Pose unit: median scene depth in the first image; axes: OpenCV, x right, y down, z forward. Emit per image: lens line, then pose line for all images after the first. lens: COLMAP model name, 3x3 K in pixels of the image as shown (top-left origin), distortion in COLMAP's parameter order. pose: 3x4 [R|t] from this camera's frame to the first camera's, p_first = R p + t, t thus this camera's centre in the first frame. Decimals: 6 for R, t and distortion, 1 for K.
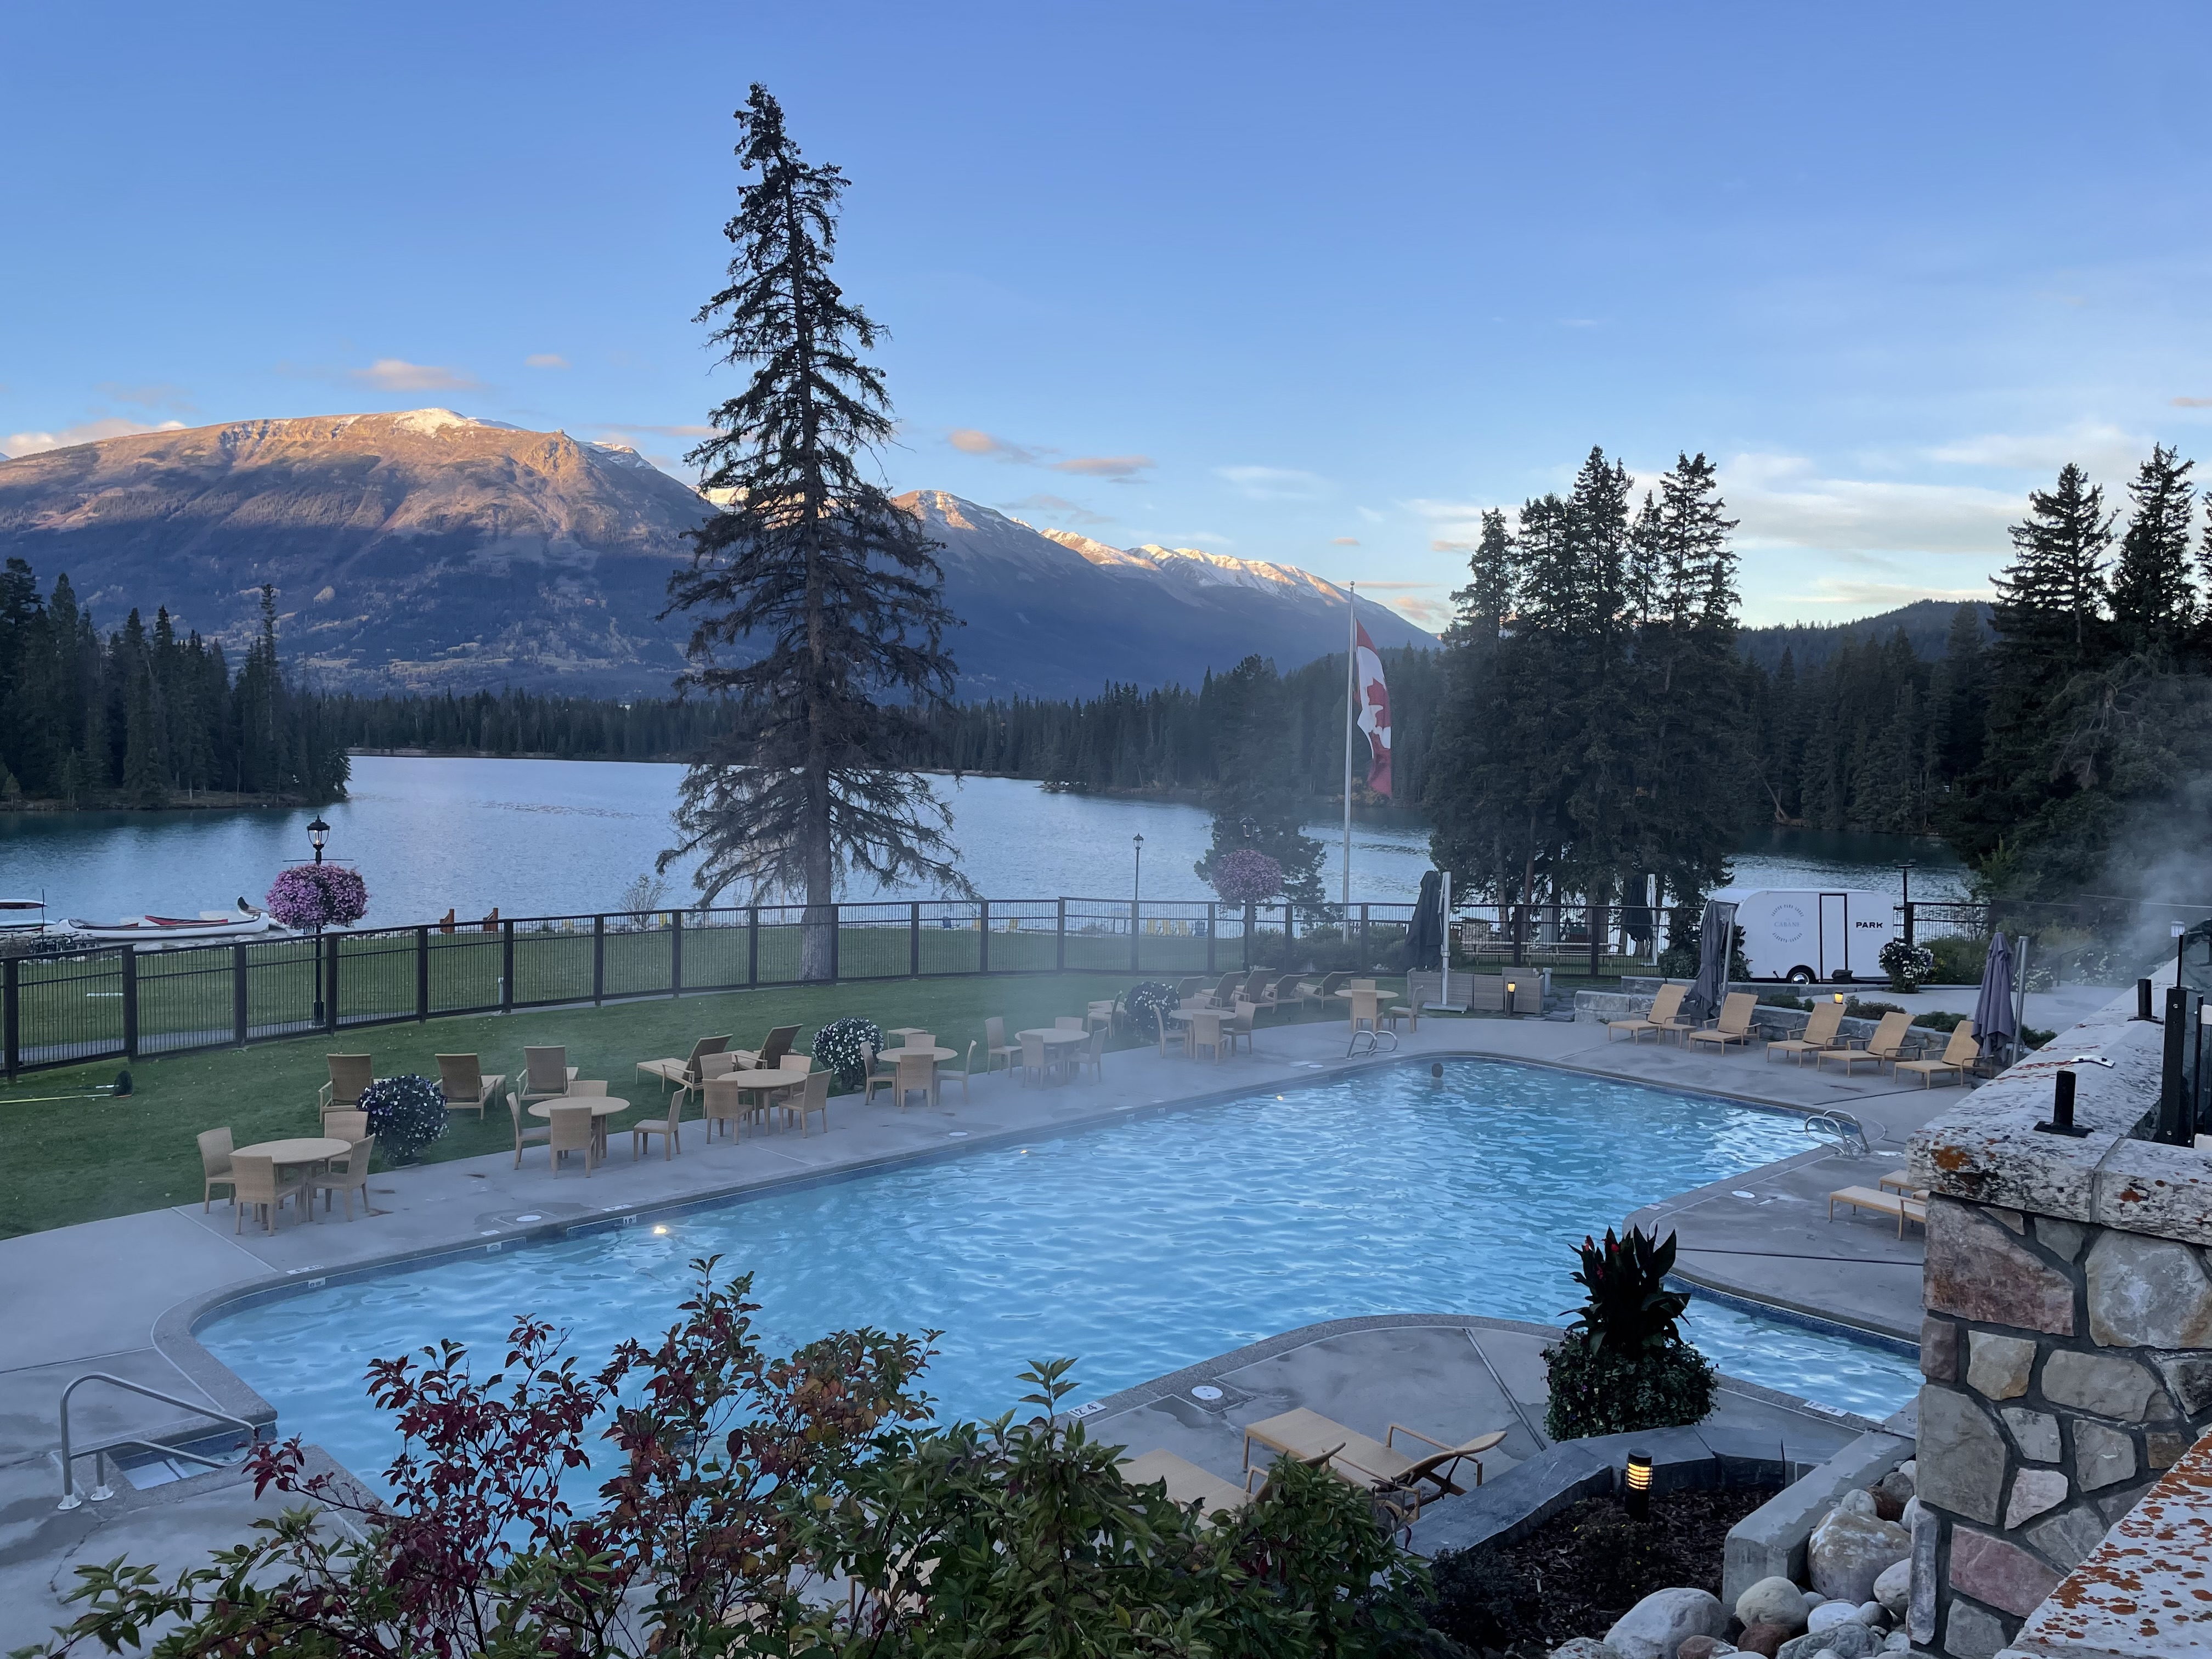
lens RADIAL K [[1662.2, 0, 1106.0], [0, 1662.2, 829.5], [0, 0, 1]] dist [0.091143, -0.109110]
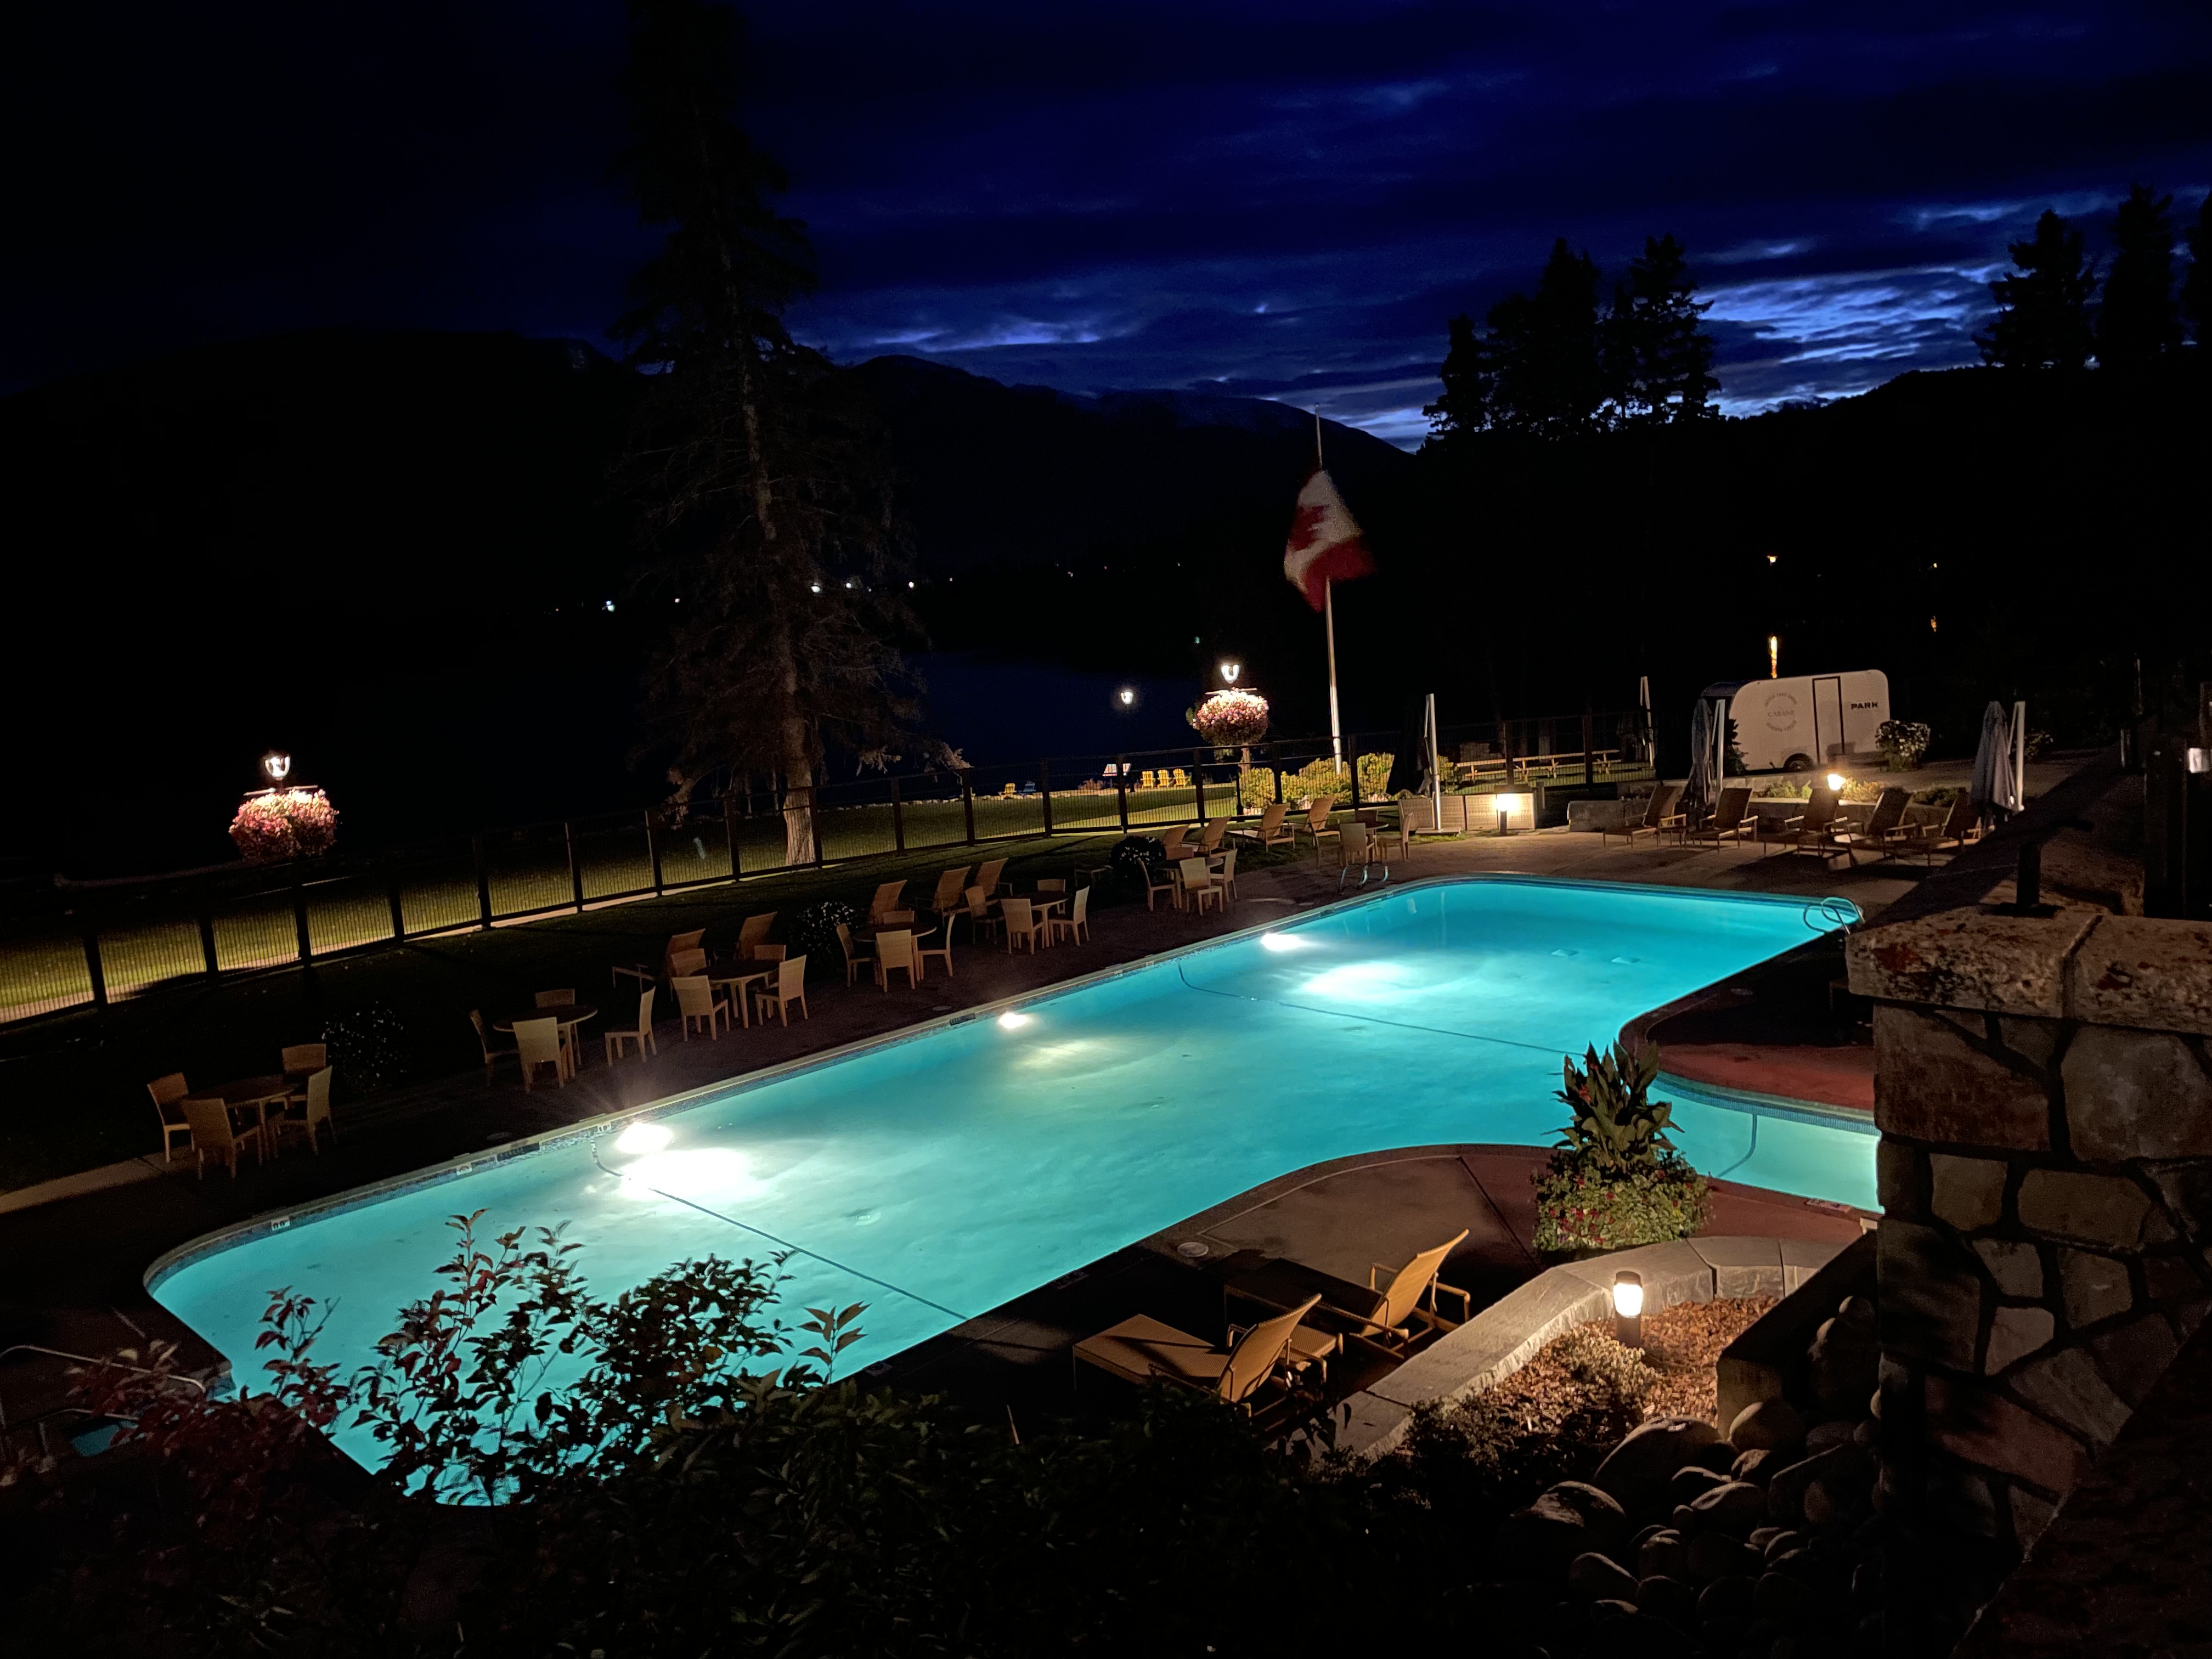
lens RADIAL K [[1653.5, 0, 1122.4], [0, 1653.5, 823.1], [0, 0, 1]] dist [0.093592, -0.100233]
pose [[0.995495, -0.094807, -0.000985, 0.015494], [0.094565, 0.992088, 0.082577, 0.002770], [-0.006852, -0.082298, 0.996584, 0.021755]]
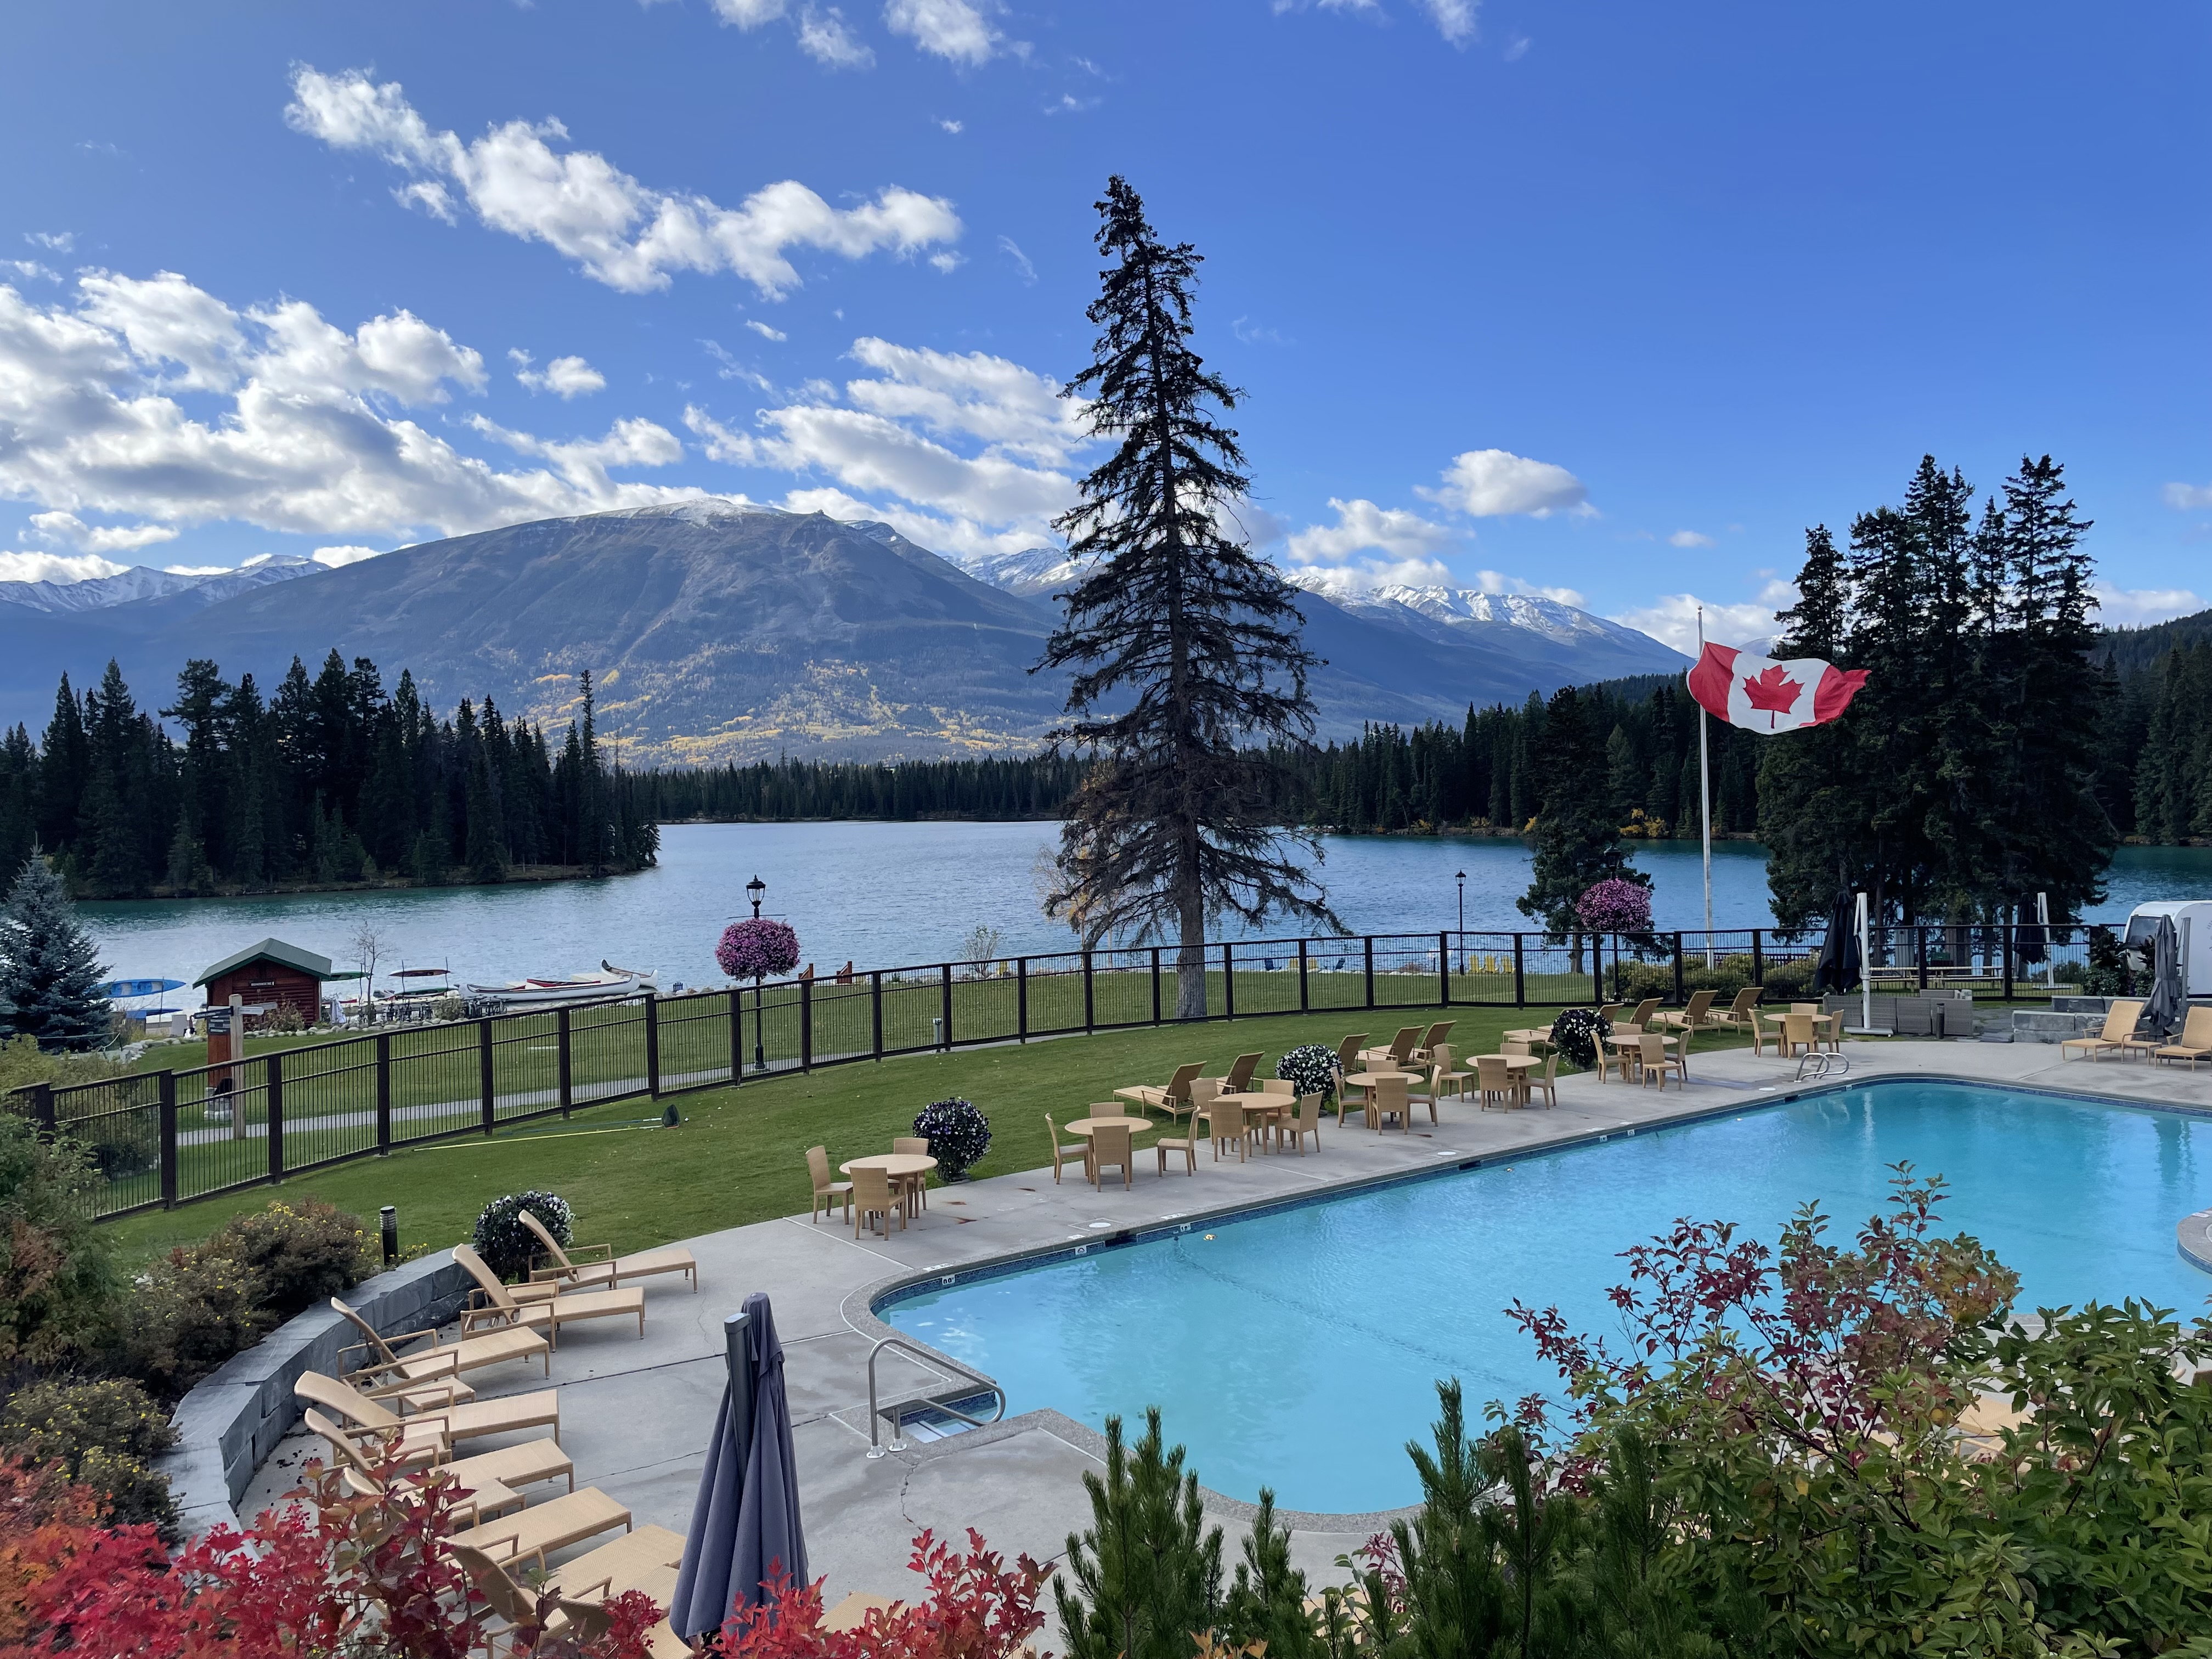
lens RADIAL K [[1674.2, 0, 1107.3], [0, 1674.2, 801.9], [0, 0, 1]] dist [0.094281, -0.110392]
pose [[0.990488, -0.040231, -0.131589, -0.083756], [0.034110, 0.998243, -0.048444, 0.004765], [0.133307, 0.043495, 0.990120, -0.041292]]
